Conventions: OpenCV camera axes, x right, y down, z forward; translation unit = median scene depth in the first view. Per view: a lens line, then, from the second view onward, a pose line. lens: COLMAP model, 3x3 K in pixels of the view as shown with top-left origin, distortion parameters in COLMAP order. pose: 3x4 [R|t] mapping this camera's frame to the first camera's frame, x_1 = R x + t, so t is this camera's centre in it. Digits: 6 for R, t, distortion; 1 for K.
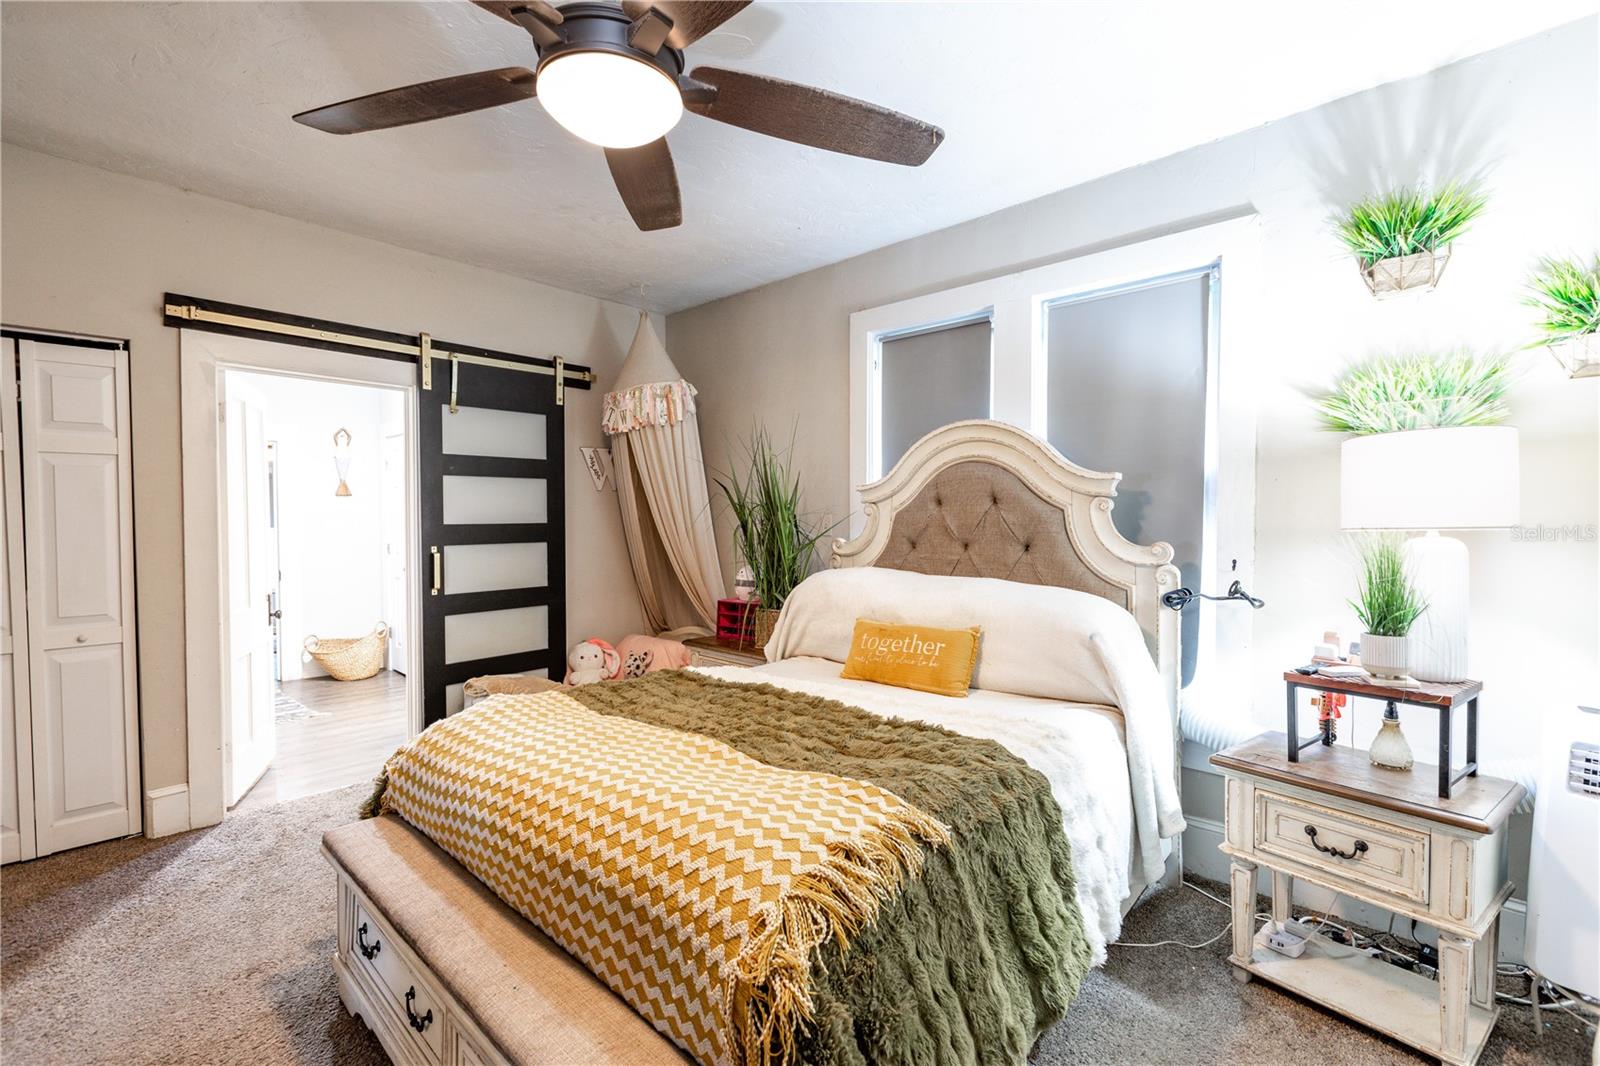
lens RADIAL K [[709.0, 0, 796.4], [0, 709.0, 530.9], [0, 0, 1]] dist [0.000882, -0.001486]
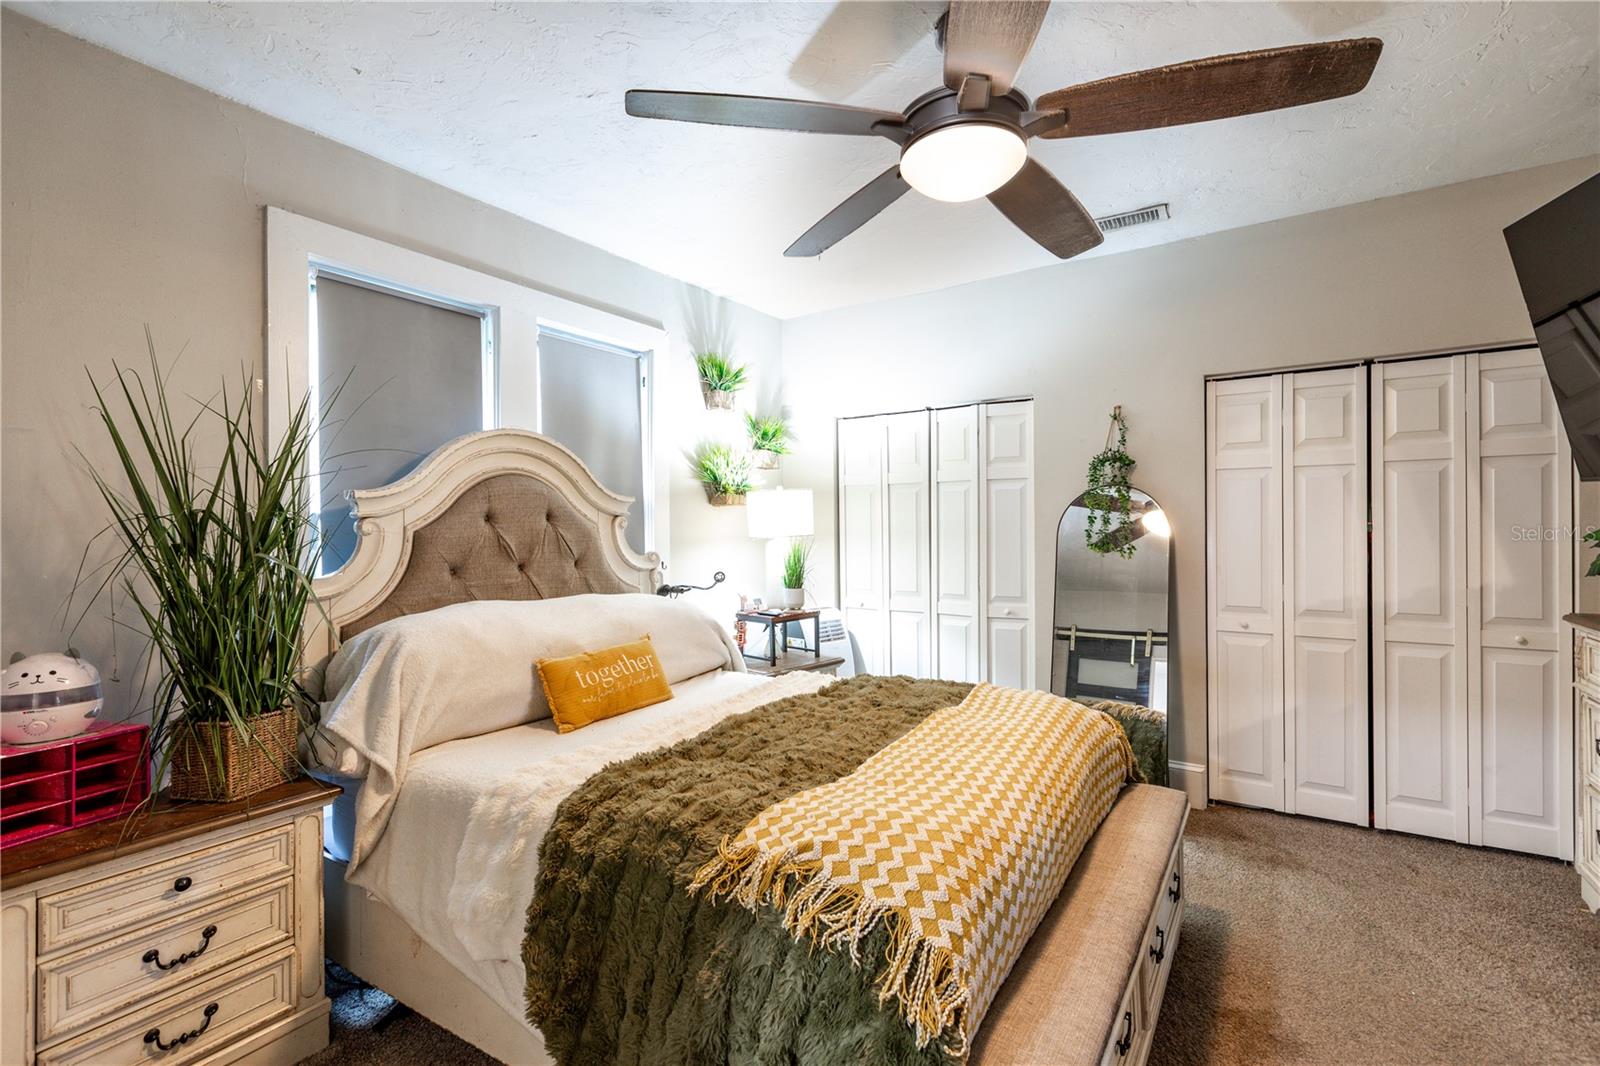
lens RADIAL K [[709.0, 0, 799.9], [0, 709.0, 530.3], [0, 0, 1]] dist [0.000882, -0.001486]
pose [[-0.160194, 0.000247, 0.987085, -0.741480], [0.031963, 0.999477, 0.004937, -0.019704], [-0.986568, 0.032341, -0.160119, 0.815469]]
